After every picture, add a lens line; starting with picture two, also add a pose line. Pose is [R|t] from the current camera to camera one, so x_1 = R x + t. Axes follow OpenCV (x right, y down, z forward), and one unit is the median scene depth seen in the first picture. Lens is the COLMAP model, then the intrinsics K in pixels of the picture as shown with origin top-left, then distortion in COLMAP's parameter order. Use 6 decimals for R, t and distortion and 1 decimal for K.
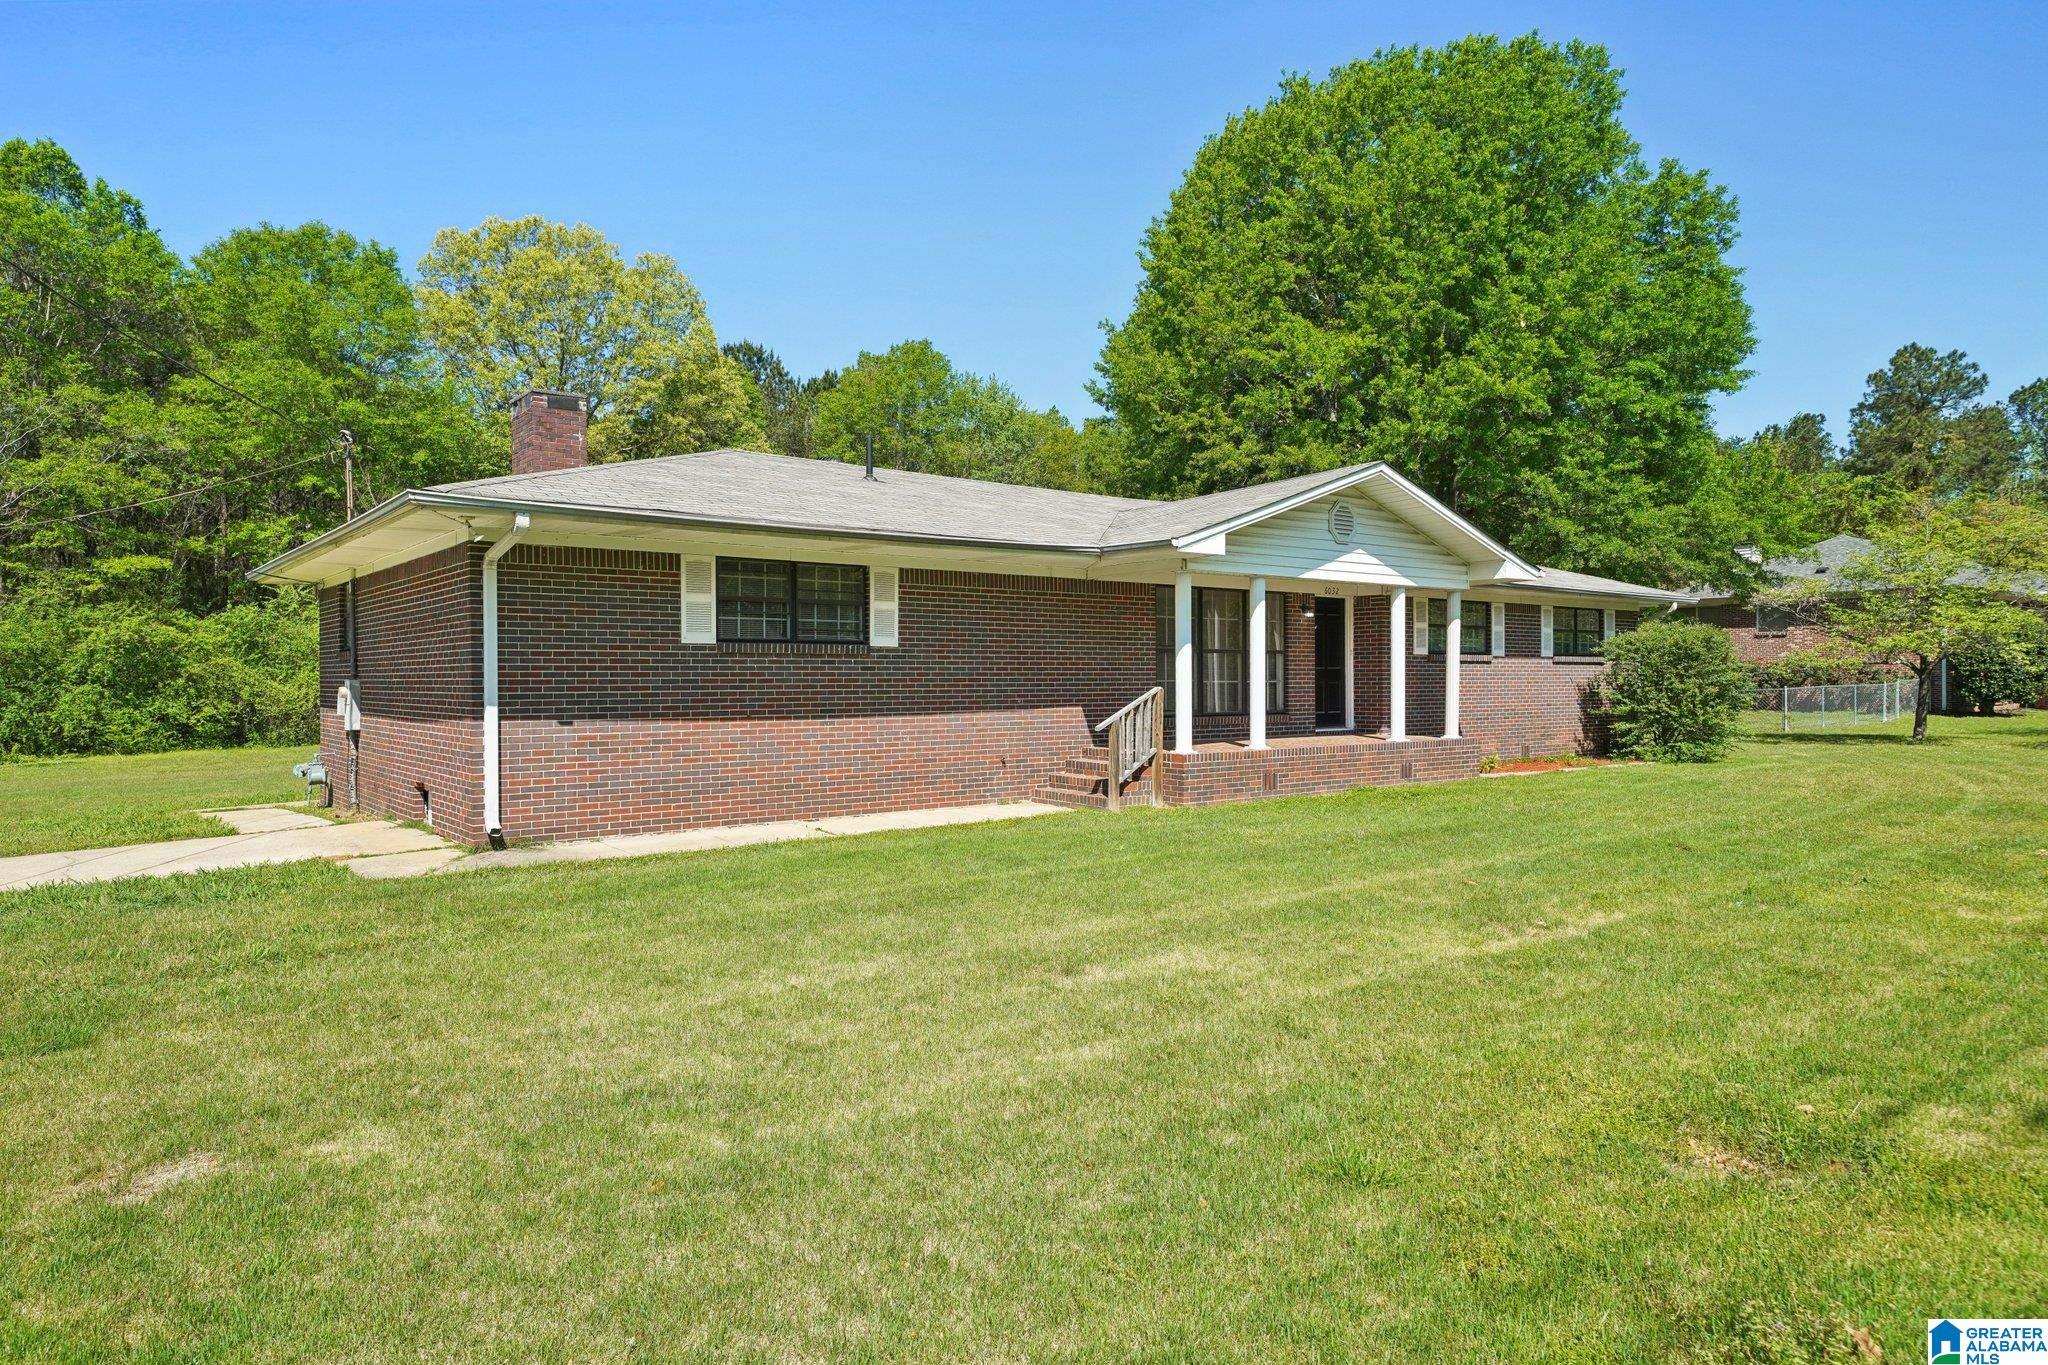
lens RADIAL K [[1210.5, 0, 1029.4], [0, 1210.5, 688.6], [0, 0, 1]] dist [0.017594, 0.002602]
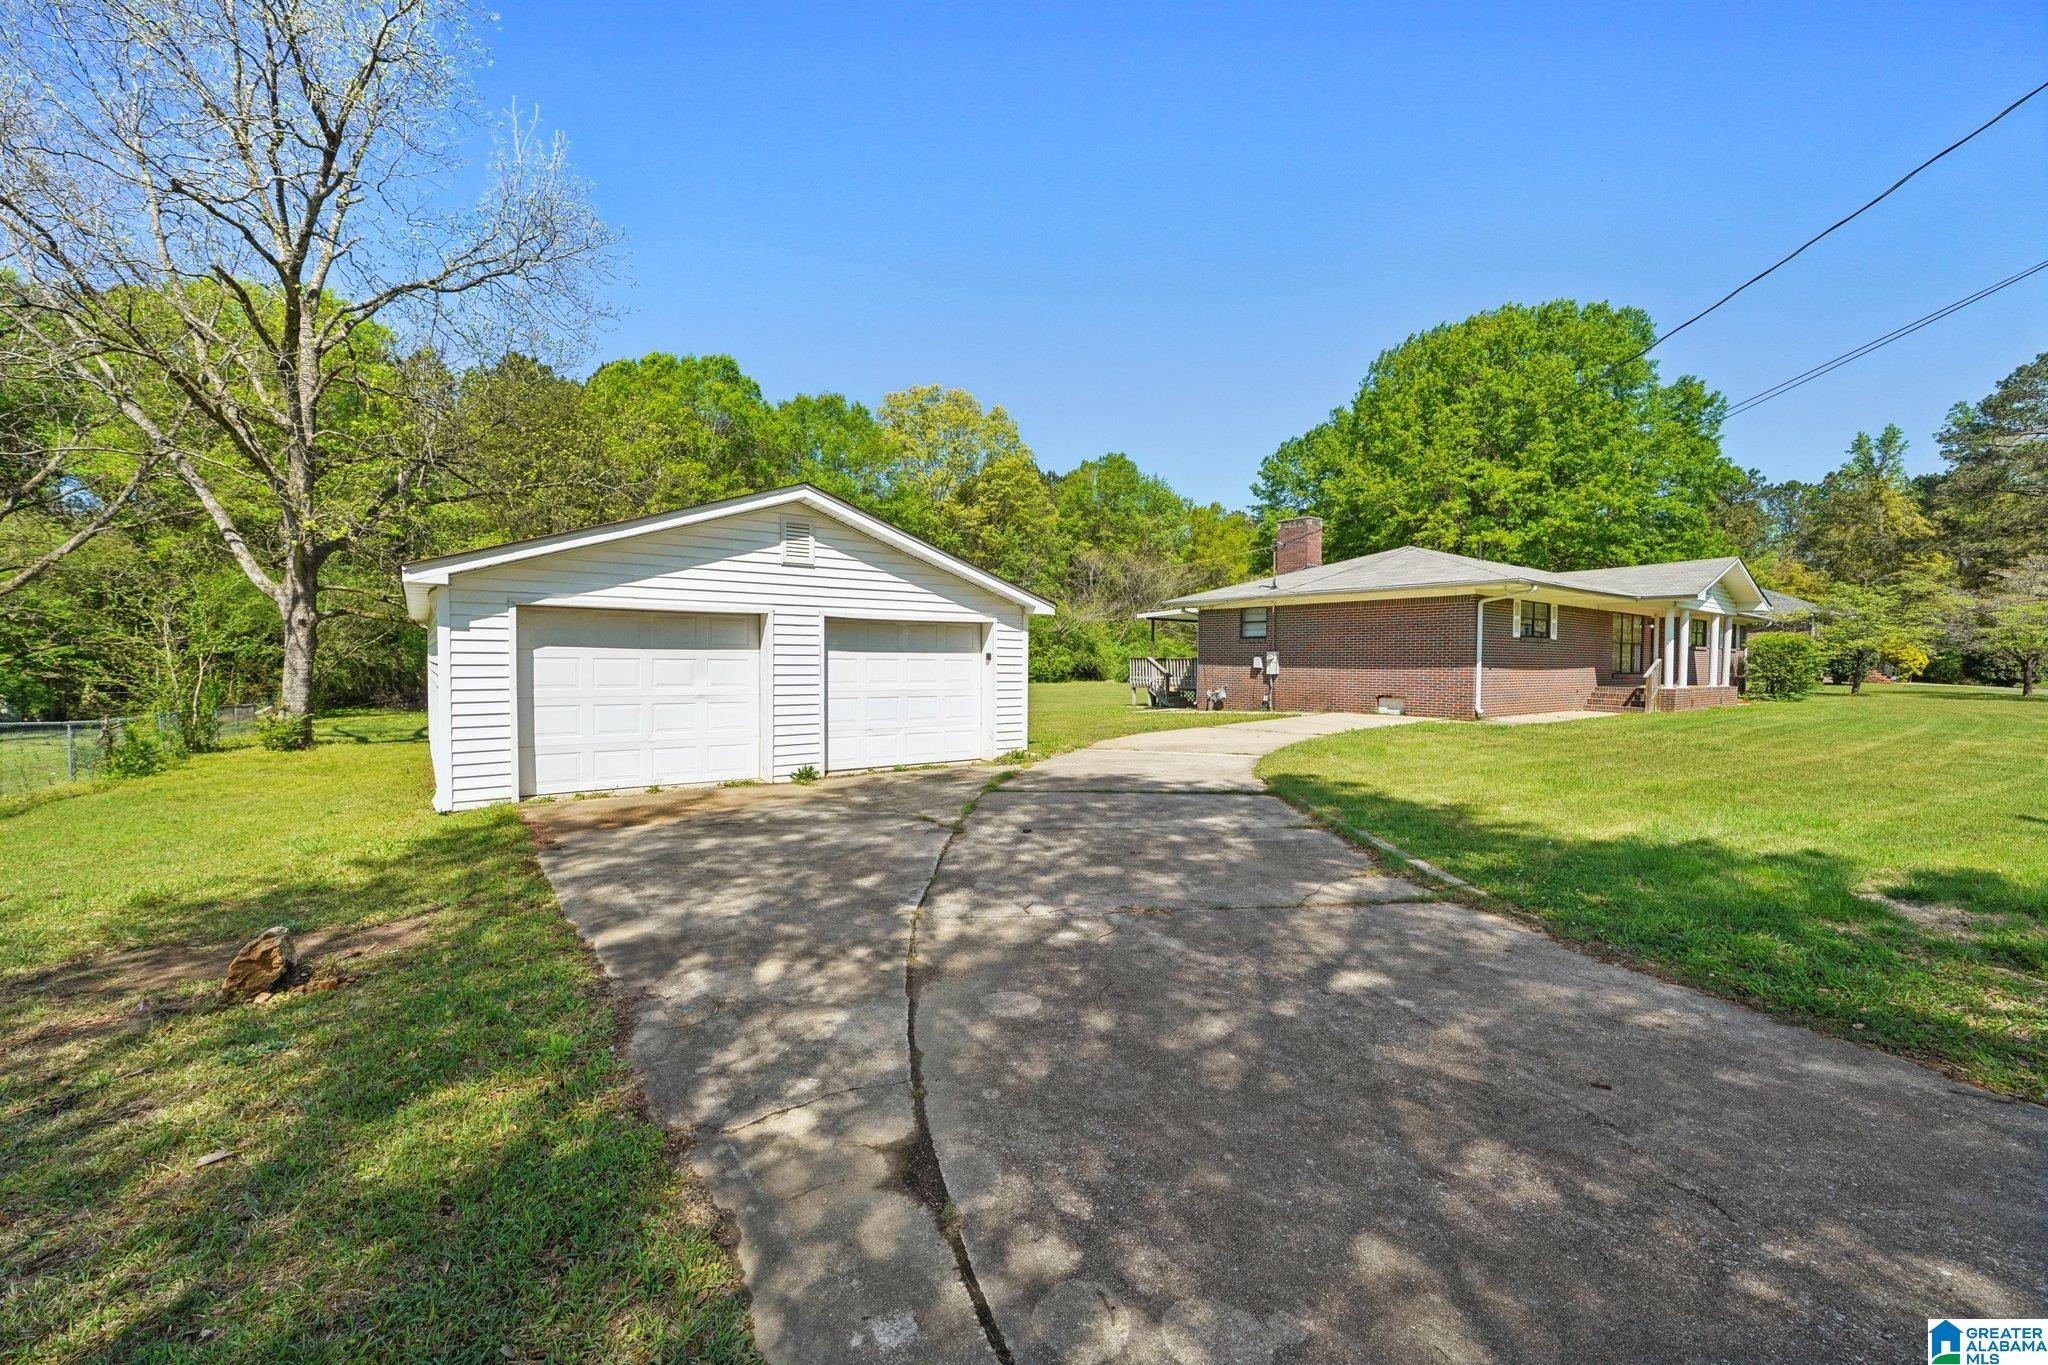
lens RADIAL K [[794.7, 0, 1034.5], [0, 794.7, 680.6], [0, 0, 1]] dist [-0.003866, -0.000143]
pose [[0.999735, 0.011846, -0.019743, -1.040259], [-0.011534, 0.999808, 0.015840, 0.030251], [0.019927, -0.015608, 0.999680, -0.496267]]
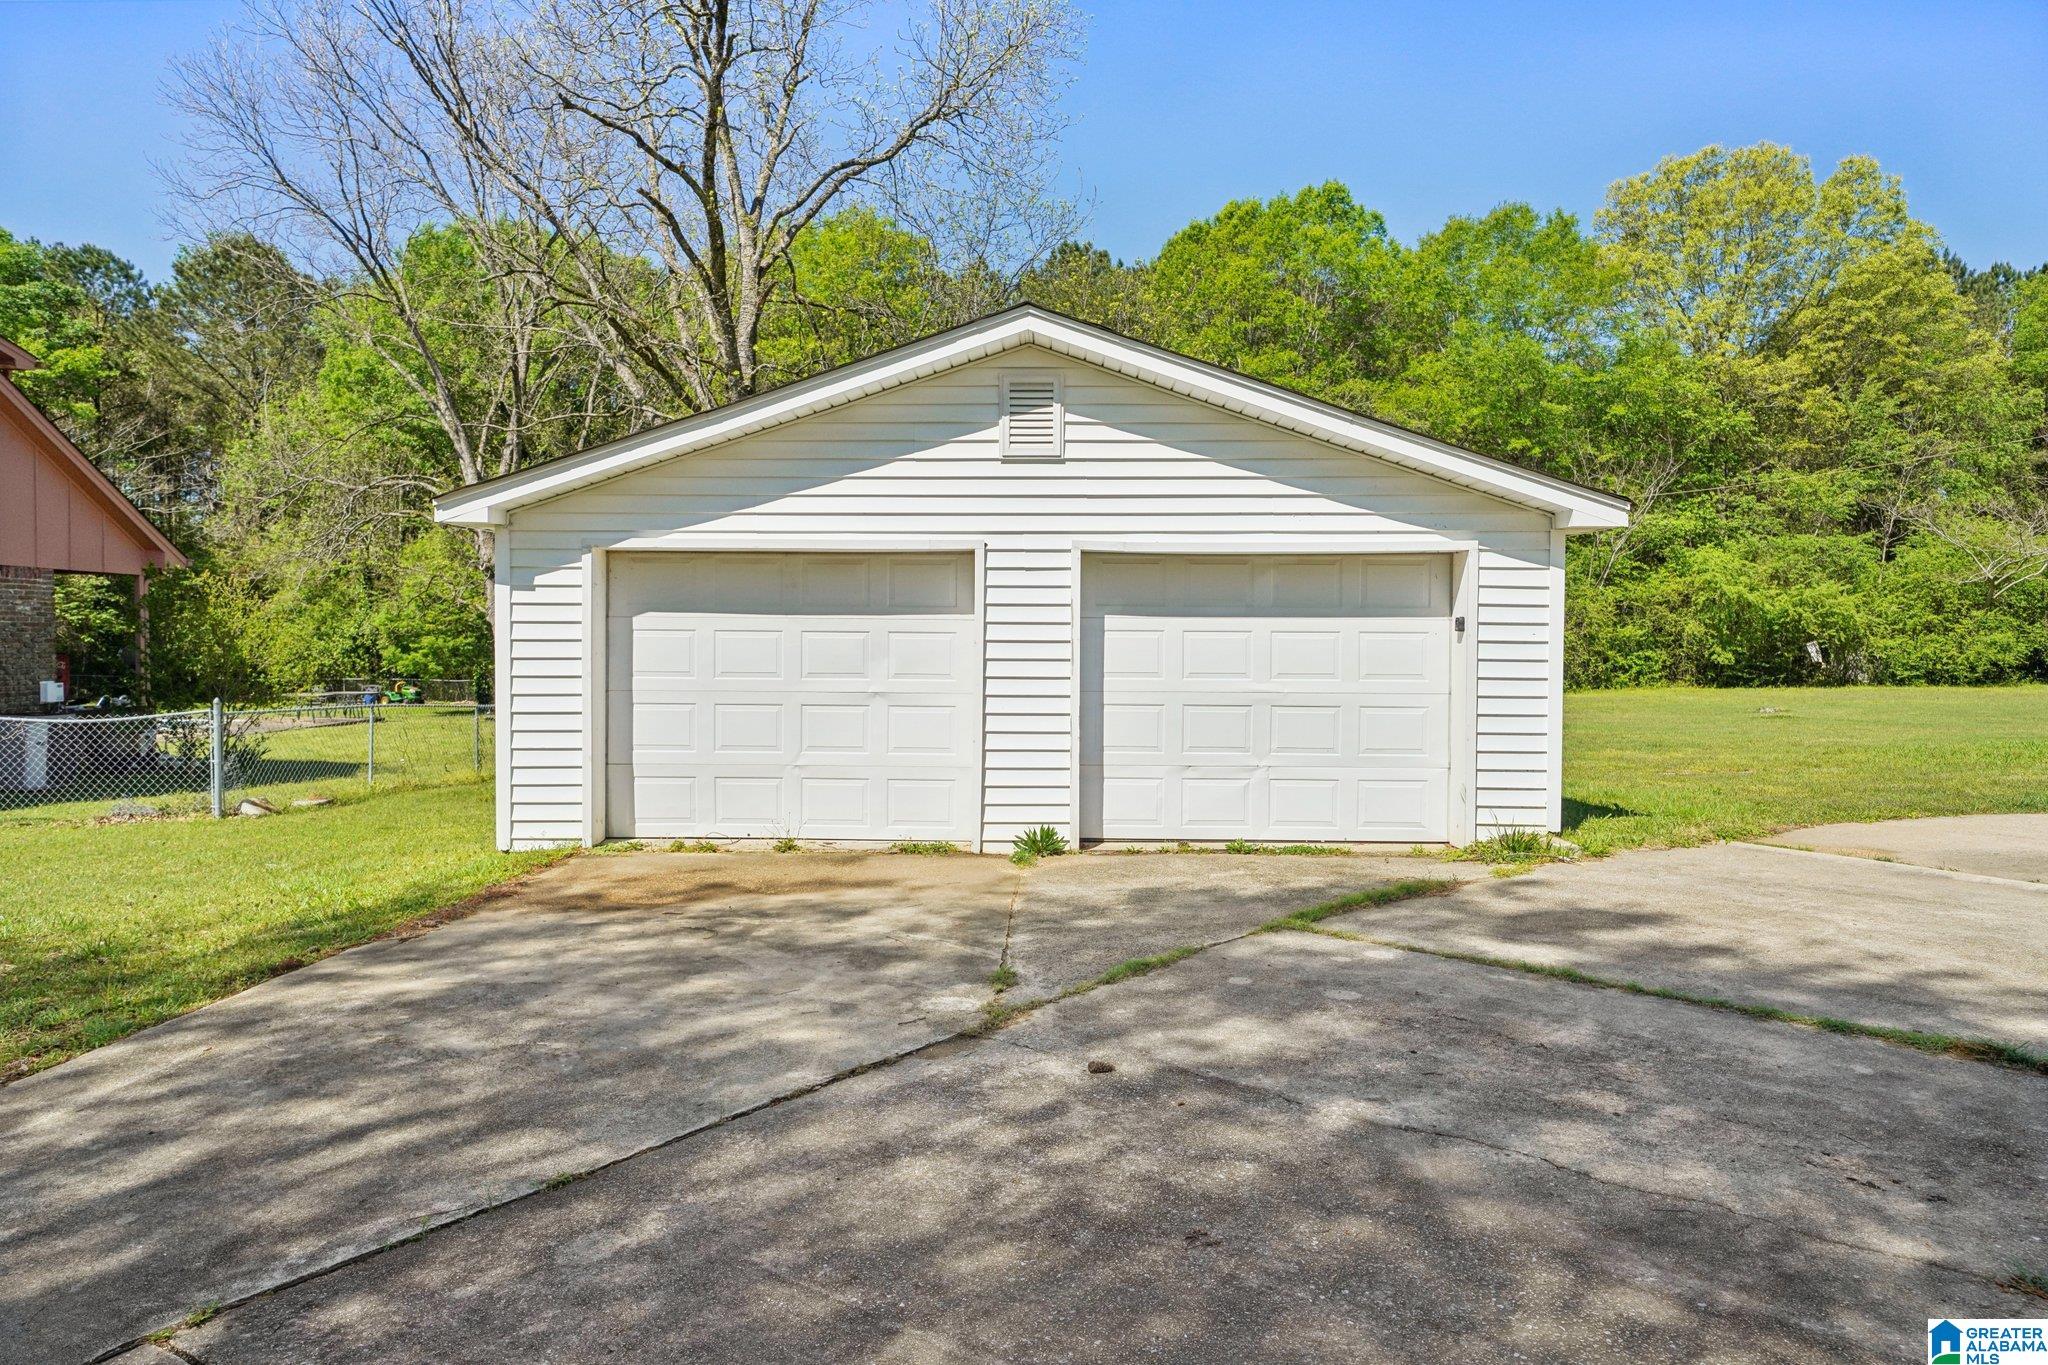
lens RADIAL K [[1210.5, 0, 1020.6], [0, 1210.5, 661.2], [0, 0, 1]] dist [0.017594, 0.002602]
pose [[0.779875, 0.018826, -0.625652, -0.957903], [-0.013491, 0.999821, 0.013269, 0.031255], [0.625790, -0.001907, 0.779989, -0.356364]]
